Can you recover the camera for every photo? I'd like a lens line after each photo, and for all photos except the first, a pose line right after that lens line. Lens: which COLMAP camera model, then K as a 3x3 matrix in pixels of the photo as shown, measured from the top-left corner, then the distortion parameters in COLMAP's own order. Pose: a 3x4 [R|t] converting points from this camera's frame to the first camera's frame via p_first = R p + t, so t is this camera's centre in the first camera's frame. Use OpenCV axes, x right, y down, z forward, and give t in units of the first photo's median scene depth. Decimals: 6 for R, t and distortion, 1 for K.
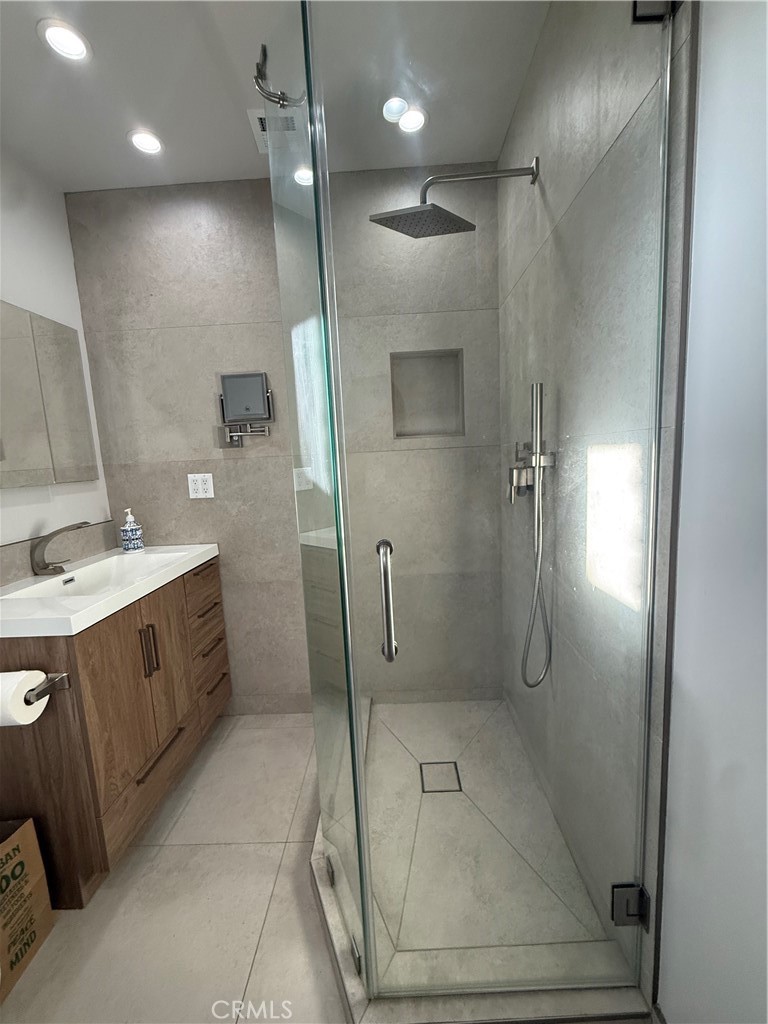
lens RADIAL K [[409.4, 0, 382.6], [0, 409.4, 509.6], [0, 0, 1]] dist [-0.001532, 0.000131]
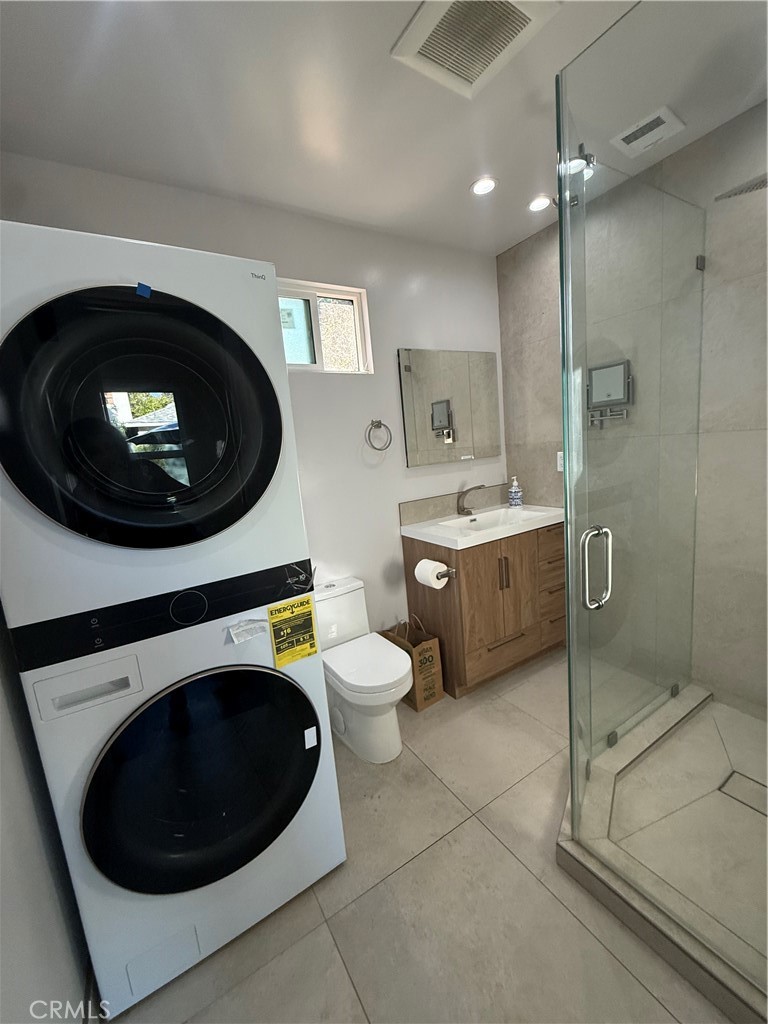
lens RADIAL K [[409.4, 0, 382.6], [0, 409.4, 509.6], [0, 0, 1]] dist [-0.001532, 0.000131]
pose [[0.540379, 0.134404, -0.830618, 0.372256], [-0.045813, 0.990395, 0.130453, -0.061588], [0.840173, -0.032441, 0.541347, -0.175536]]
